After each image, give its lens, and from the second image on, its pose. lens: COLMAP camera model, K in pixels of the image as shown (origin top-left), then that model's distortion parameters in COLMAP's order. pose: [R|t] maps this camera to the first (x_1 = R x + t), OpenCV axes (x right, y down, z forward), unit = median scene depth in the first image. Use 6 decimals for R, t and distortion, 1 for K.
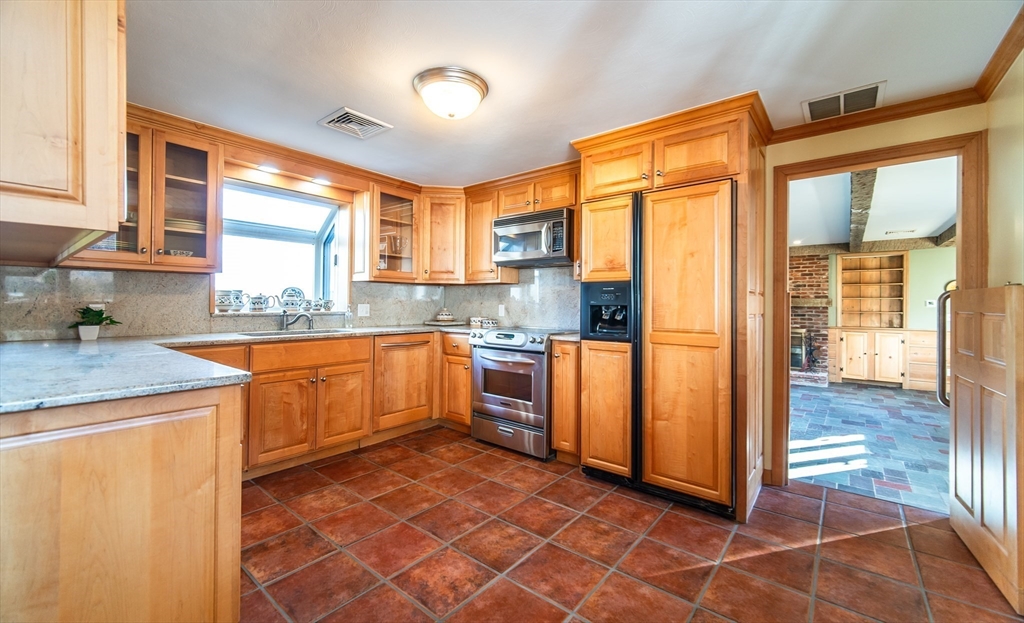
lens RADIAL K [[417.5, 0, 502.5], [0, 417.5, 299.7], [0, 0, 1]] dist [-0.008866, -0.000196]
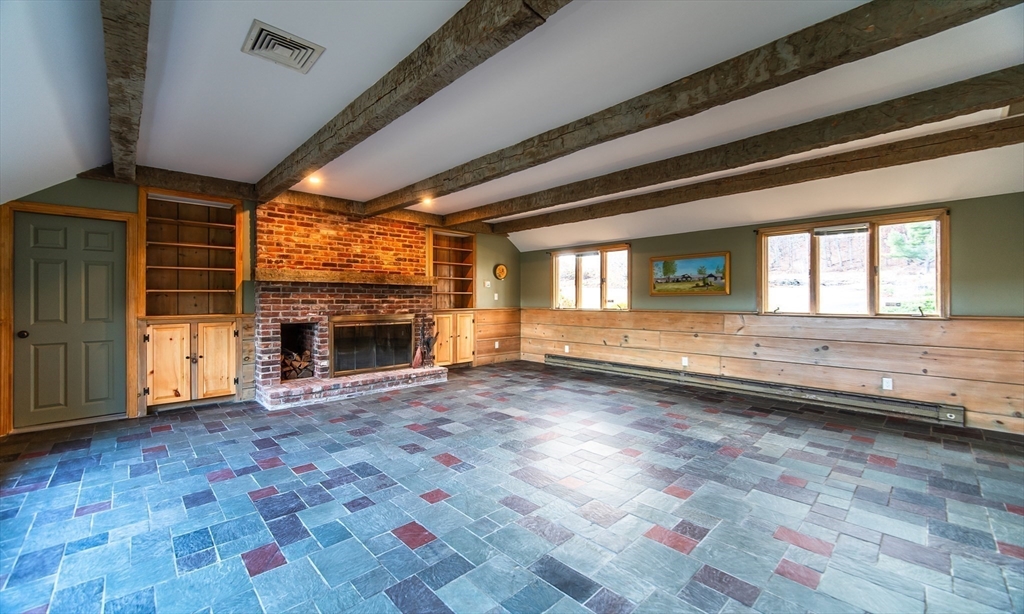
lens RADIAL K [[405.7, 0, 503.4], [0, 405.7, 300.0], [0, 0, 1]] dist [-0.001331, -0.000006]
pose [[0.126313, -0.006535, 0.991969, -0.020454], [-0.001571, 0.999976, 0.006788, 0.039160], [-0.991989, -0.002416, 0.126300, 0.744263]]
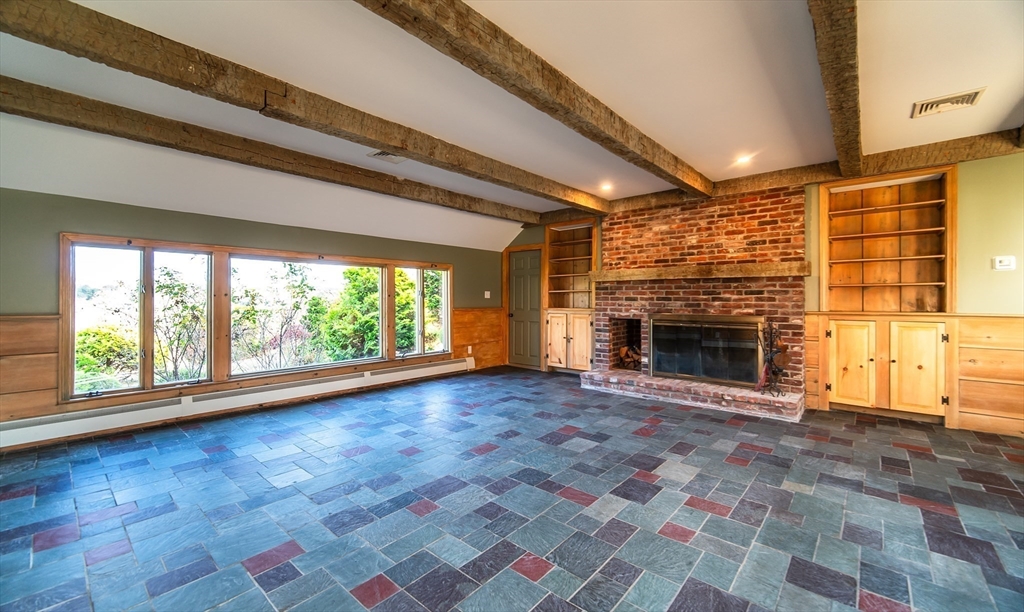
lens RADIAL K [[405.7, 0, 503.4], [0, 405.7, 299.0], [0, 0, 1]] dist [-0.001331, -0.000006]
pose [[0.999409, -0.007927, -0.033448, 0.395382], [0.008098, 0.999955, 0.004971, 0.041802], [0.033407, -0.005239, 0.999428, 0.435849]]
